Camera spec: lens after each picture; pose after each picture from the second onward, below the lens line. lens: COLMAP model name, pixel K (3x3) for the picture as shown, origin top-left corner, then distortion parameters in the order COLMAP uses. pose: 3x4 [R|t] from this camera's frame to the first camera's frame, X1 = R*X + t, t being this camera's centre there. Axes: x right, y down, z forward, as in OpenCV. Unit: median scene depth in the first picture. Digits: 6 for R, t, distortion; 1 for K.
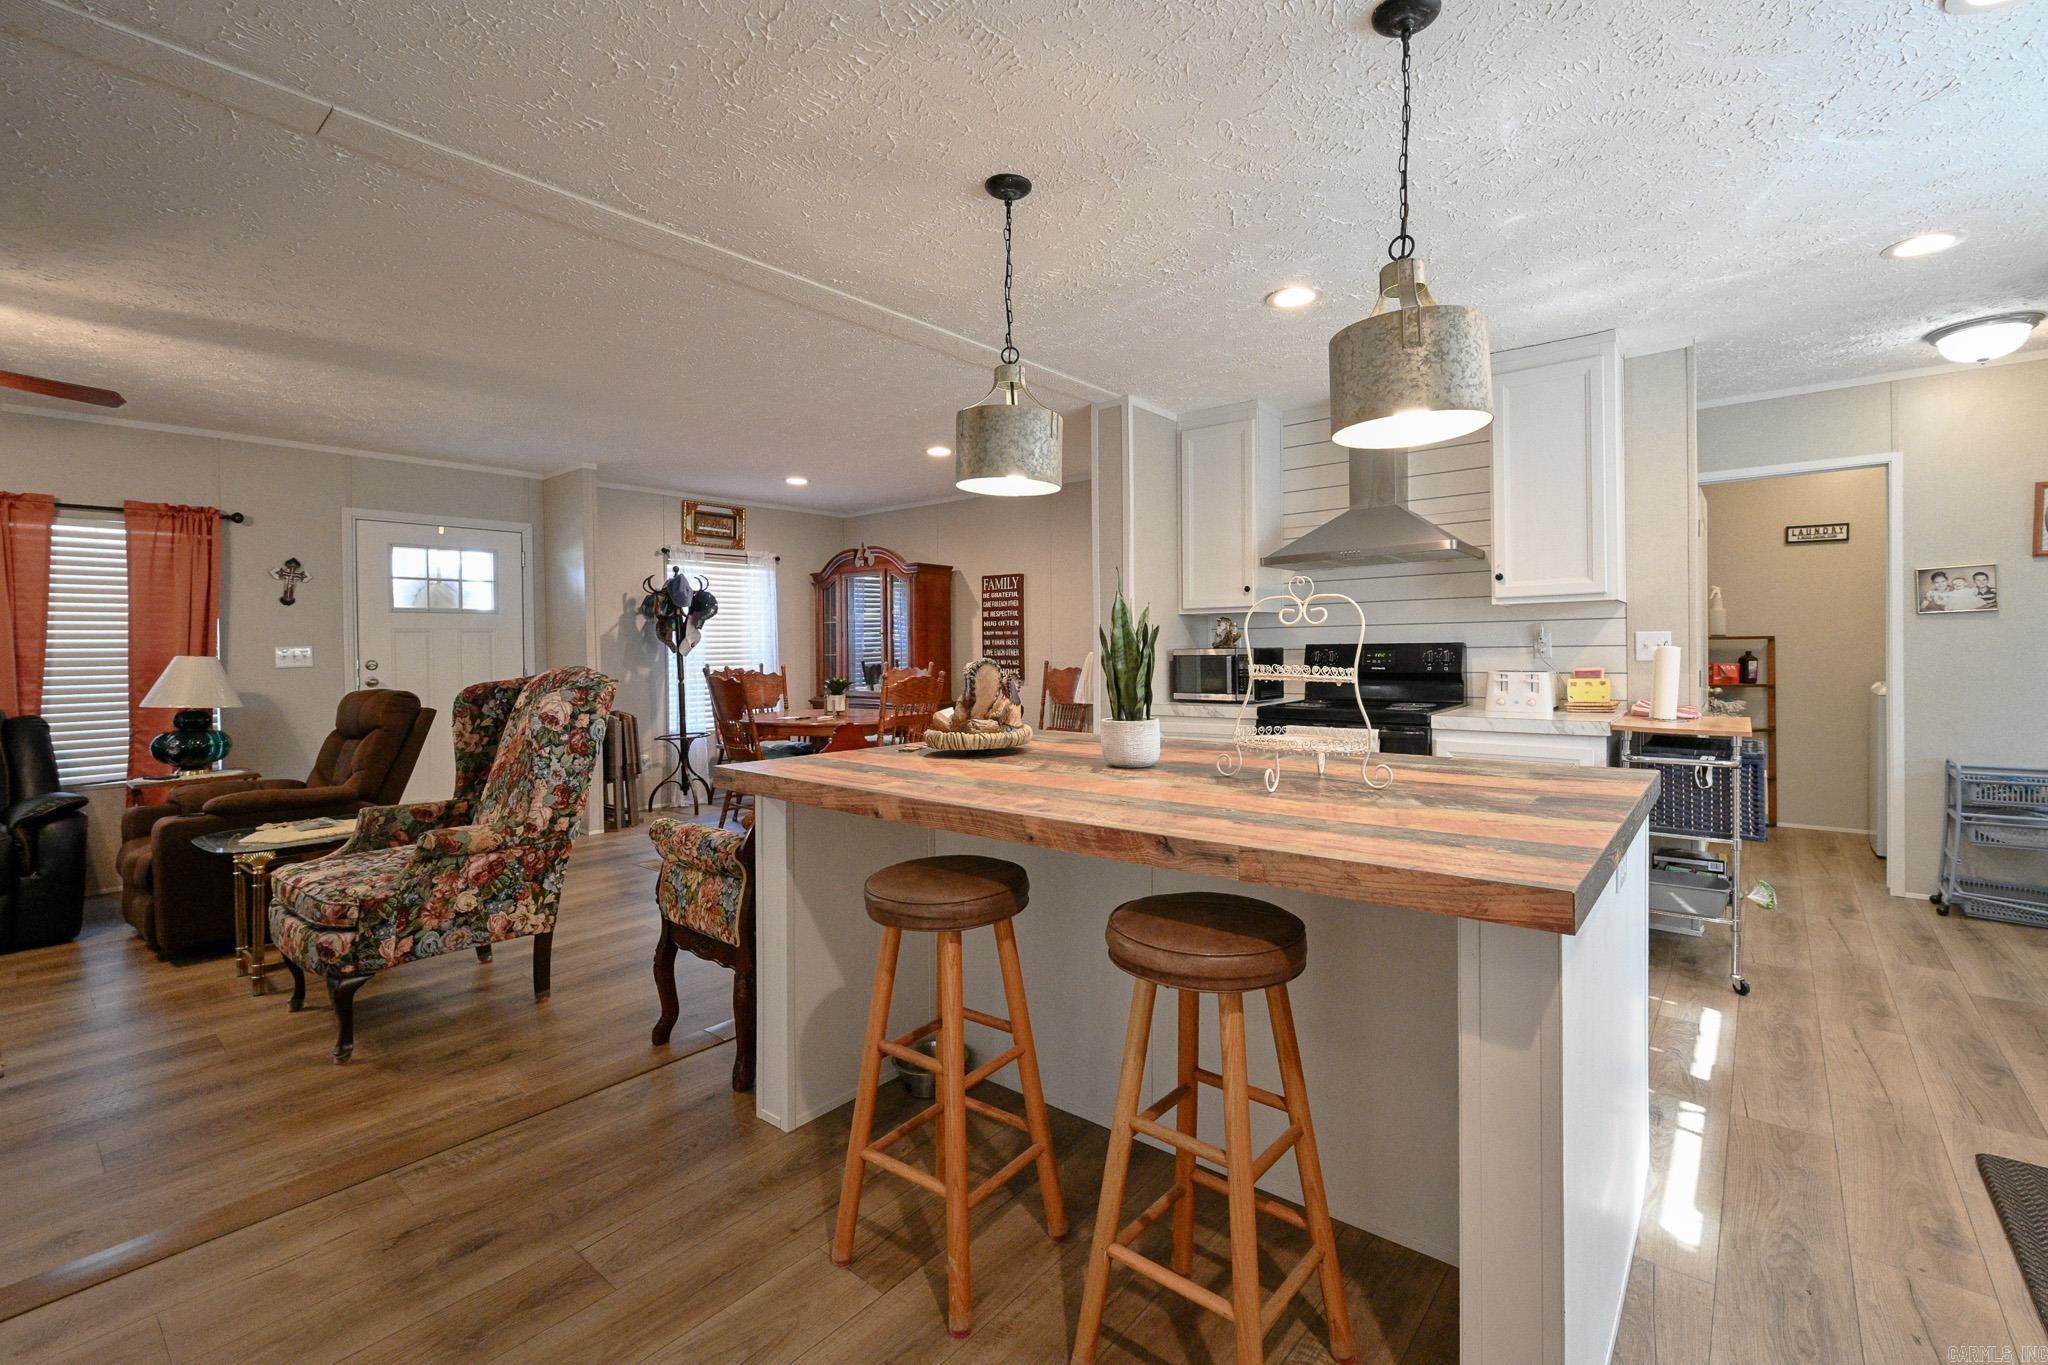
lens RADIAL K [[874.2, 0, 1067.0], [0, 874.2, 646.5], [0, 0, 1]] dist [-0.011428, -0.000884]
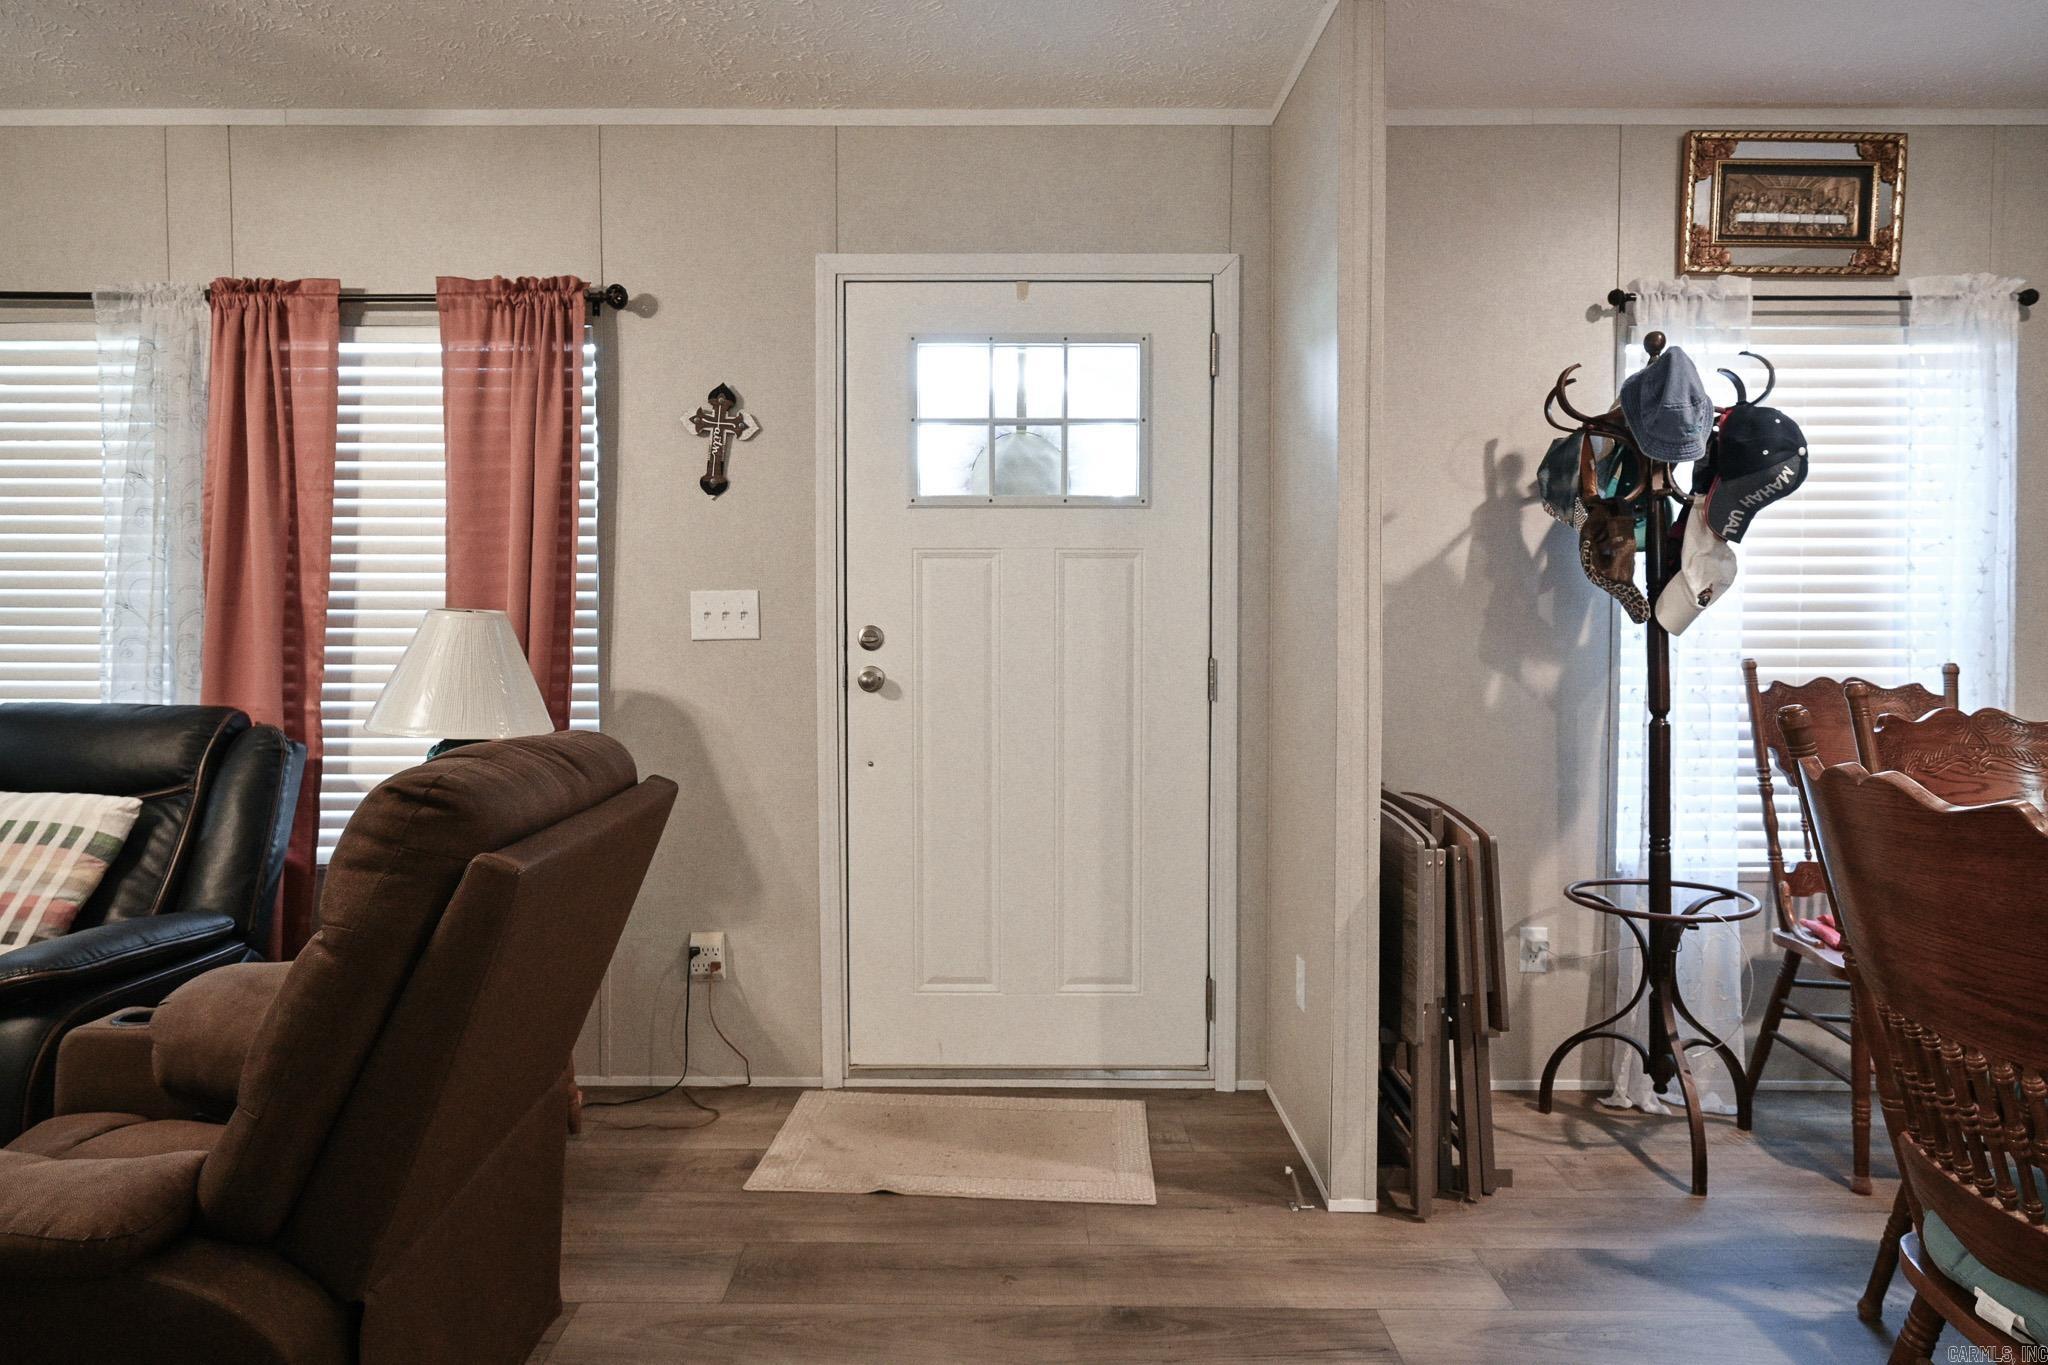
lens RADIAL K [[1205.2, 0, 994.1], [0, 1205.2, 648.7], [0, 0, 1]] dist [-0.005210, 0.001720]
pose [[0.607268, 0.042470, -0.793361, -0.253140], [-0.012279, 0.998953, 0.044077, 0.000835], [0.794402, -0.017025, 0.607154, 0.565364]]
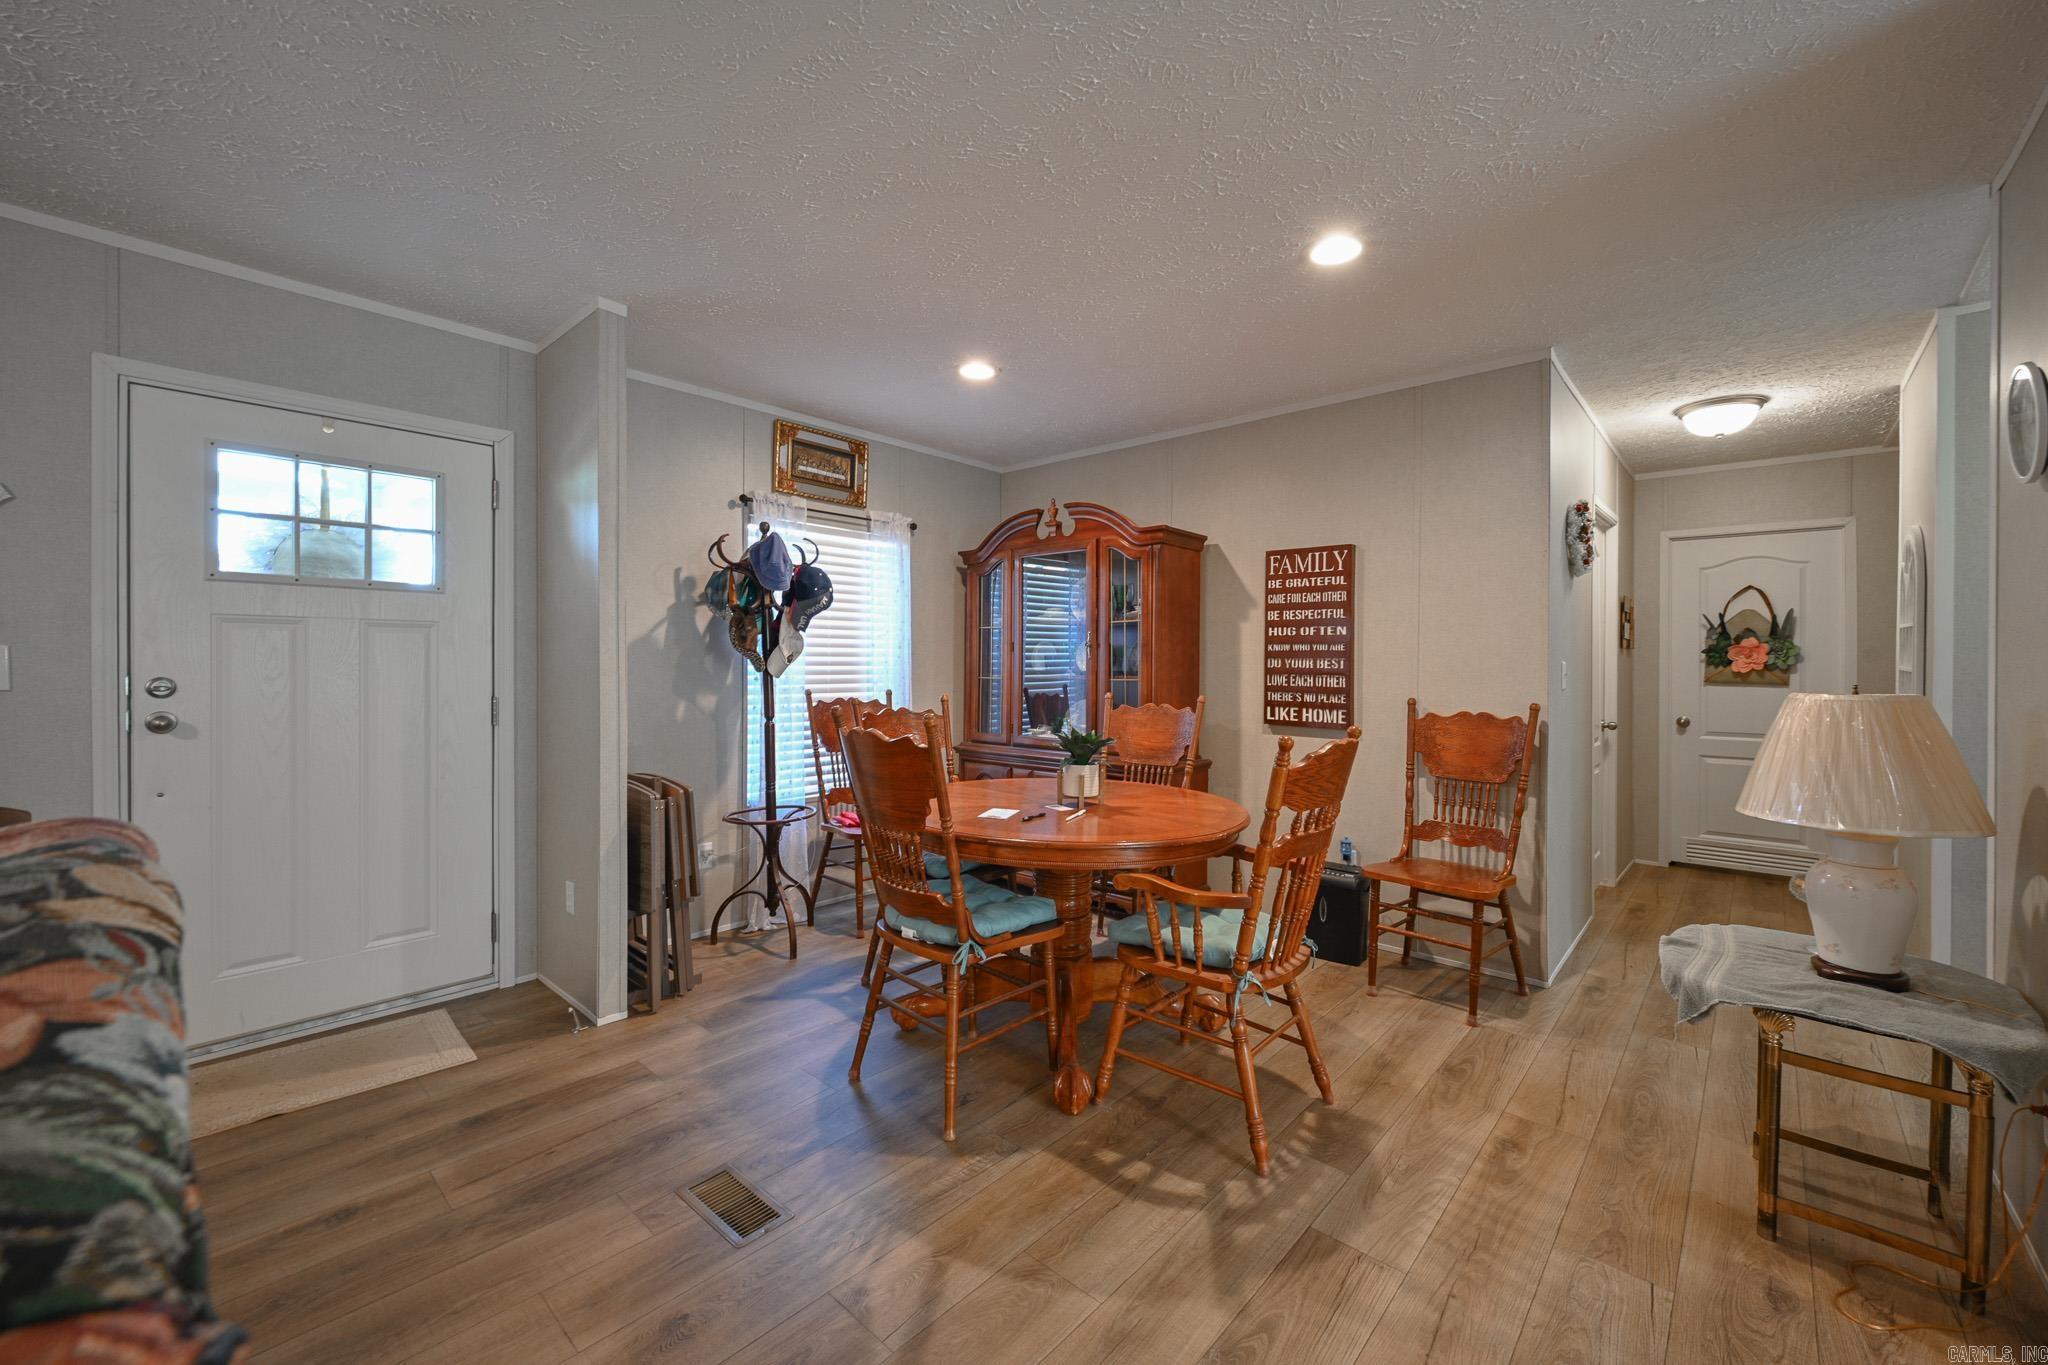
lens RADIAL K [[816.8, 0, 1036.2], [0, 816.8, 666.2], [0, 0, 1]] dist [-0.005139, 0.000682]
pose [[0.997633, 0.019241, -0.066011, -0.229329], [-0.019263, 0.999814, 0.000298, 0.000119], [0.066004, 0.000974, 0.997819, 0.467965]]
